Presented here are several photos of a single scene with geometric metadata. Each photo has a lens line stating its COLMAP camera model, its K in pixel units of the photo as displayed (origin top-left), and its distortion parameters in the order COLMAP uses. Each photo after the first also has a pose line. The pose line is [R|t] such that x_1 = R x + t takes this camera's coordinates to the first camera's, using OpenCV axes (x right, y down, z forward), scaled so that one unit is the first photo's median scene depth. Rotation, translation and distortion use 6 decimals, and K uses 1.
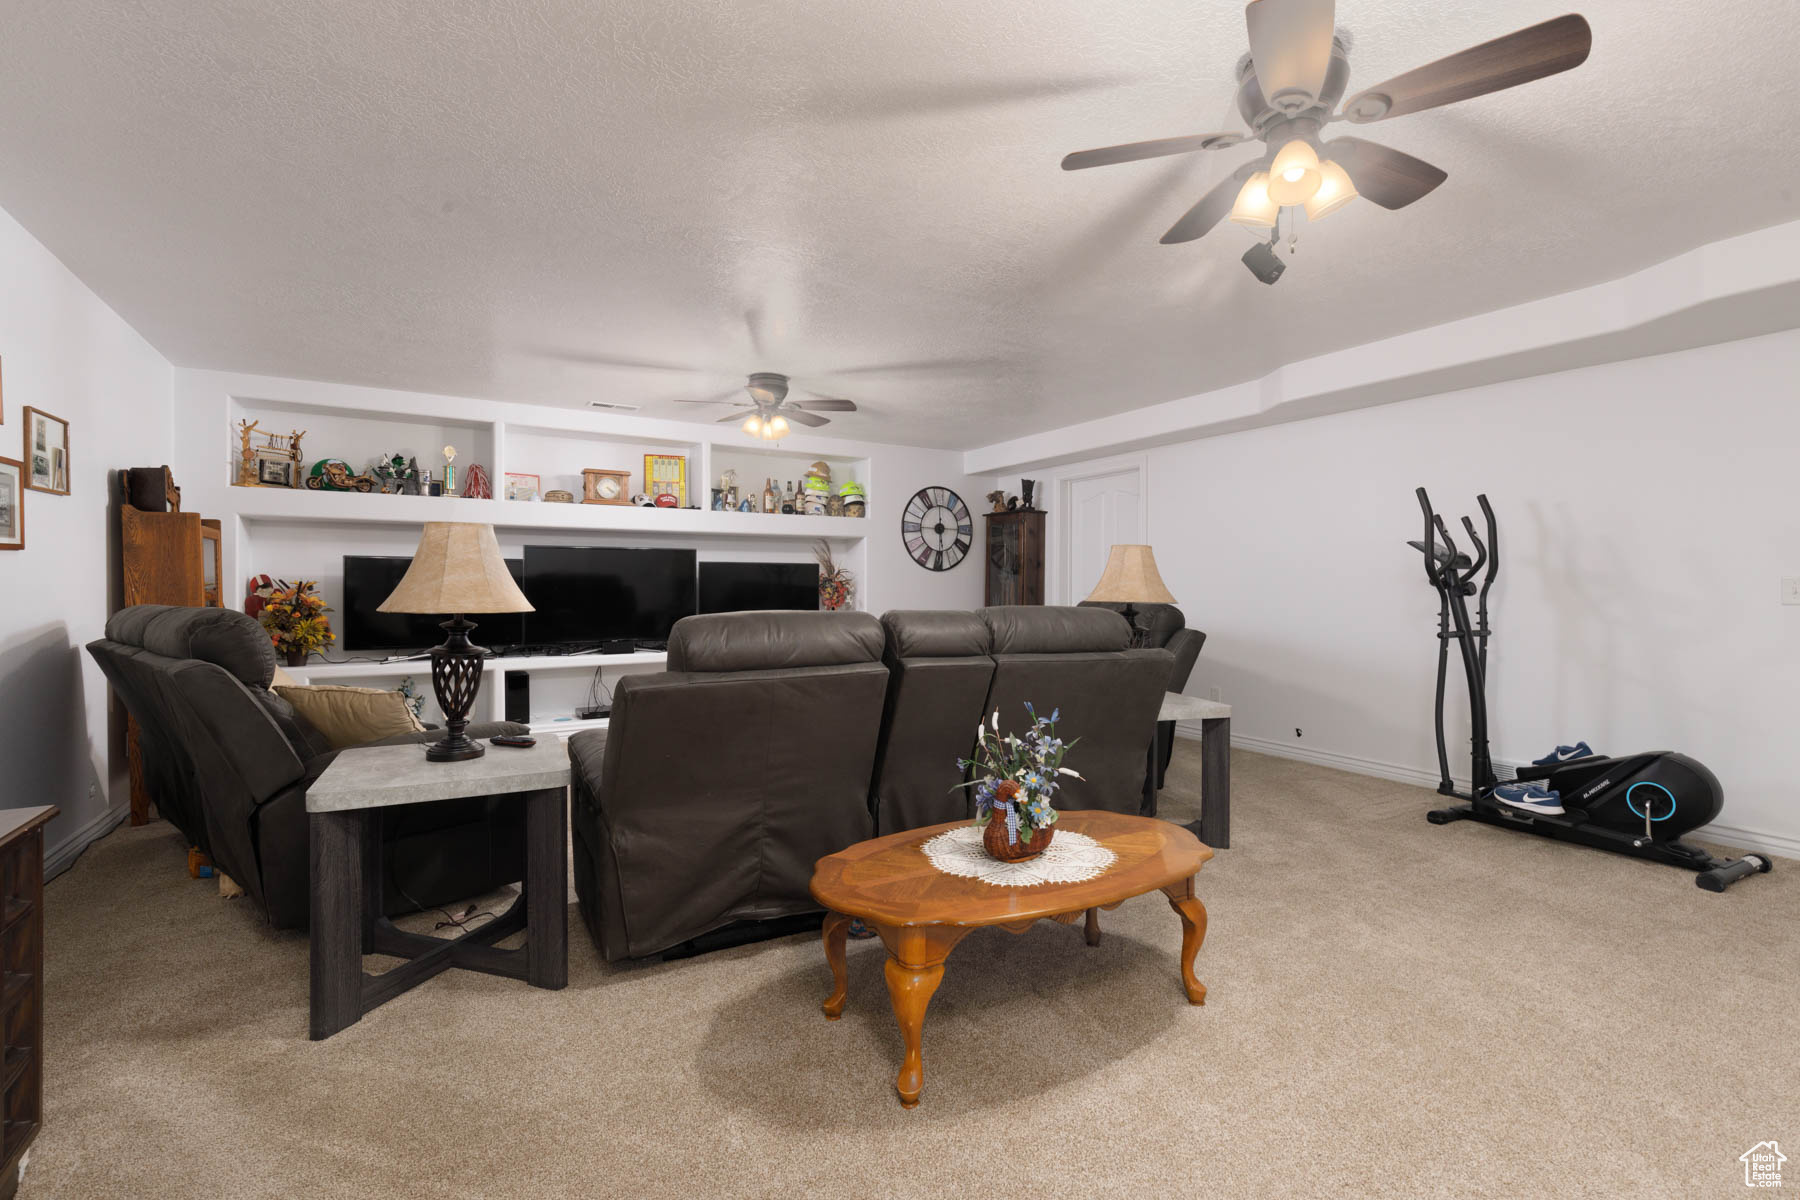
lens RADIAL K [[804.1, 0, 903.8], [0, 804.1, 596.2], [0, 0, 1]] dist [0.004230, -0.002409]
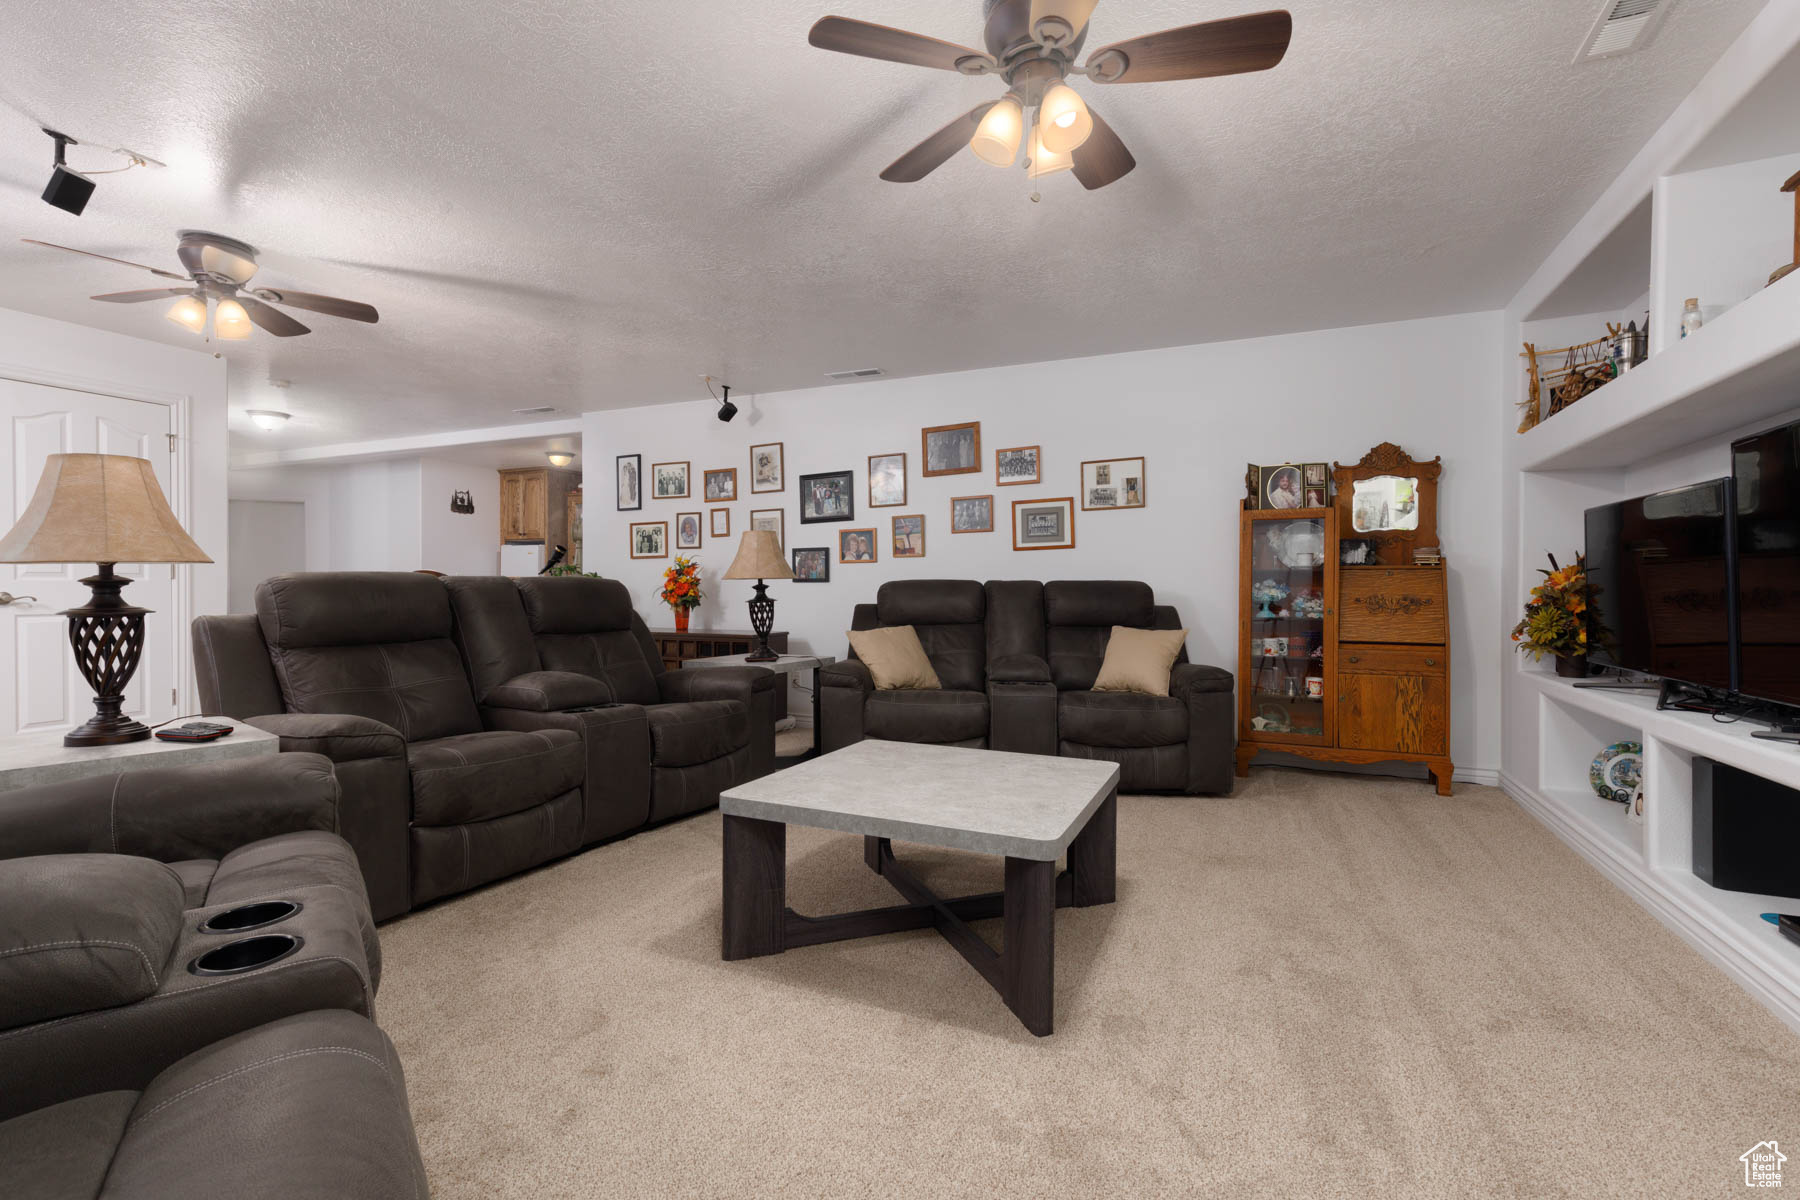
lens RADIAL K [[804.1, 0, 896.3], [0, 804.1, 598.5], [0, 0, 1]] dist [0.004230, -0.002409]
pose [[-0.822050, 0.002013, -0.569412, 0.083949], [-0.009620, 0.999802, 0.017424, 0.010531], [0.569334, 0.019801, -0.821868, 0.961640]]
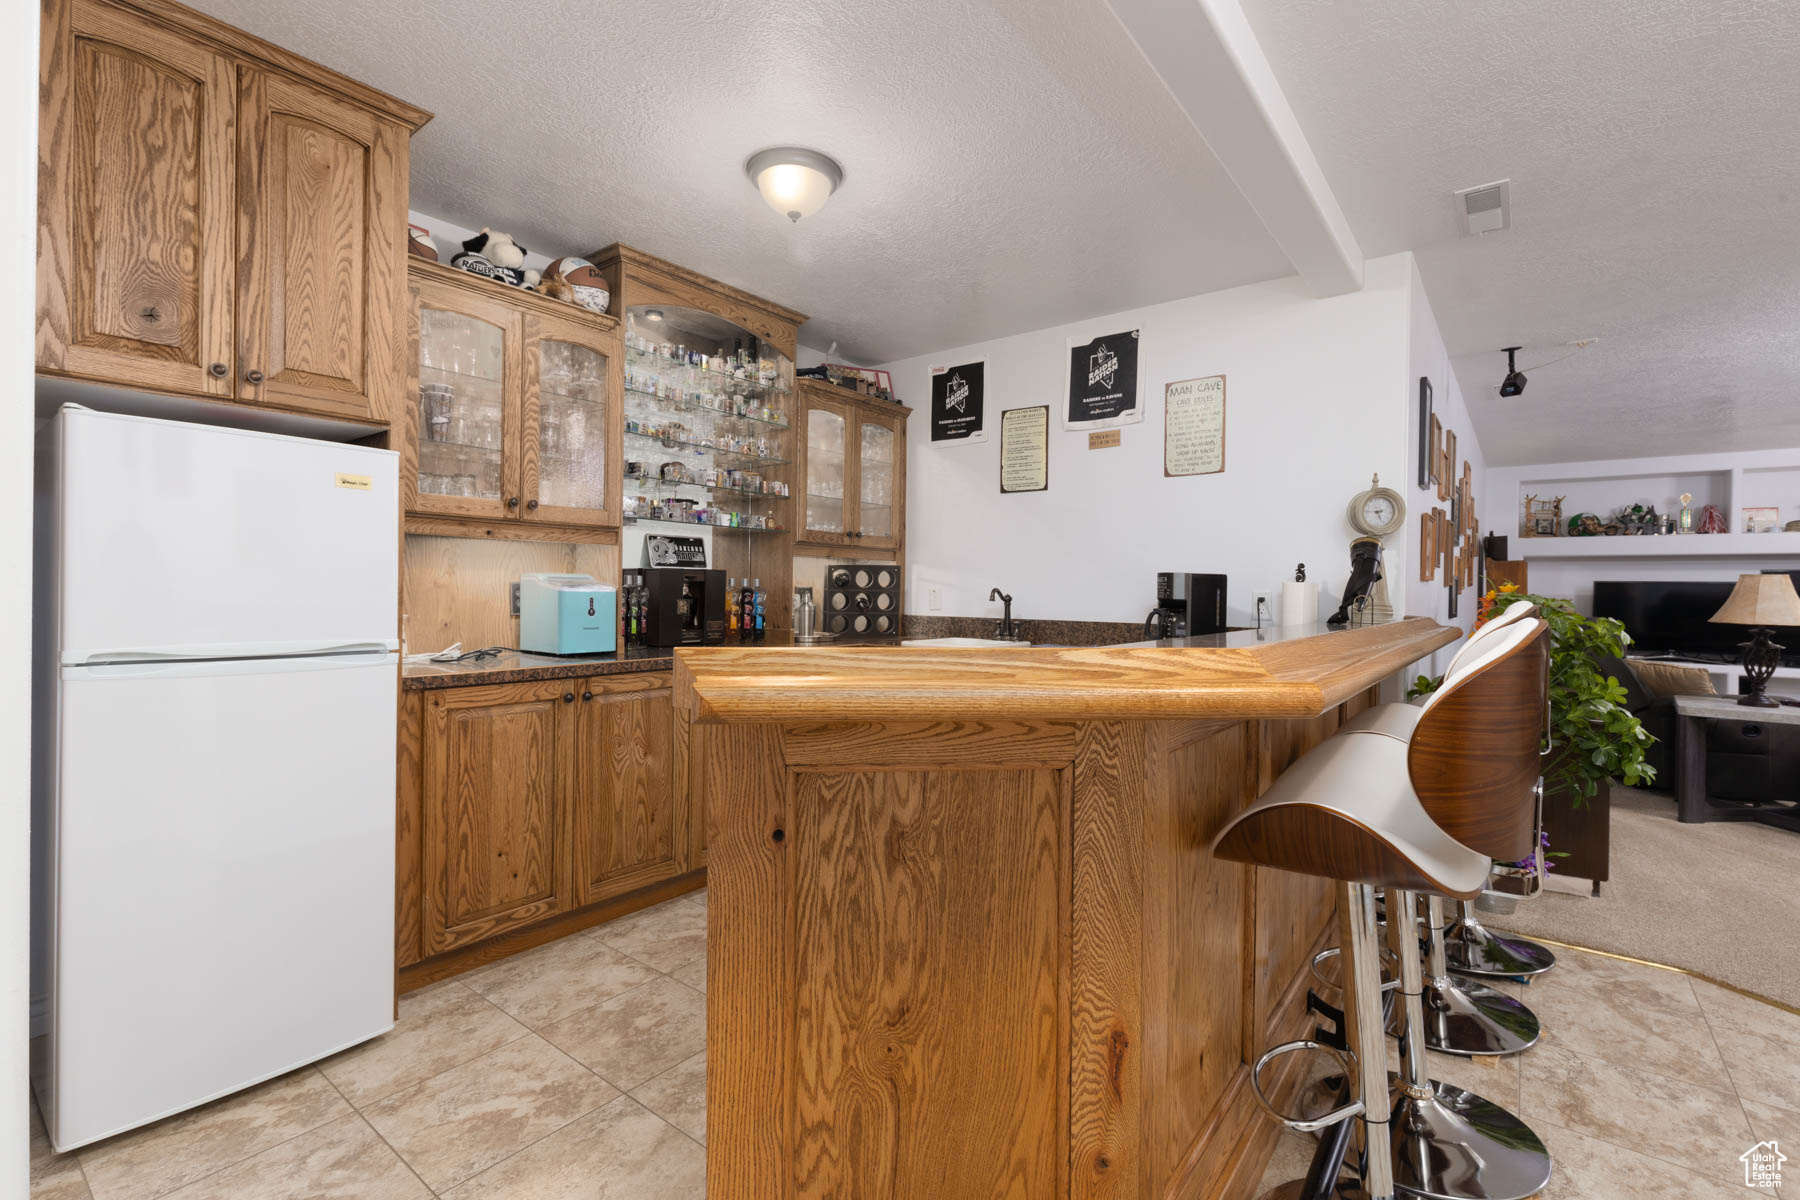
lens RADIAL K [[804.1, 0, 900.0], [0, 804.1, 594.3], [0, 0, 1]] dist [0.004230, -0.002409]
pose [[0.352438, 0.008136, -0.935800, 0.155434], [-0.021329, 0.999772, 0.000659, -0.002182], [0.935592, 0.019728, 0.352531, -0.501237]]
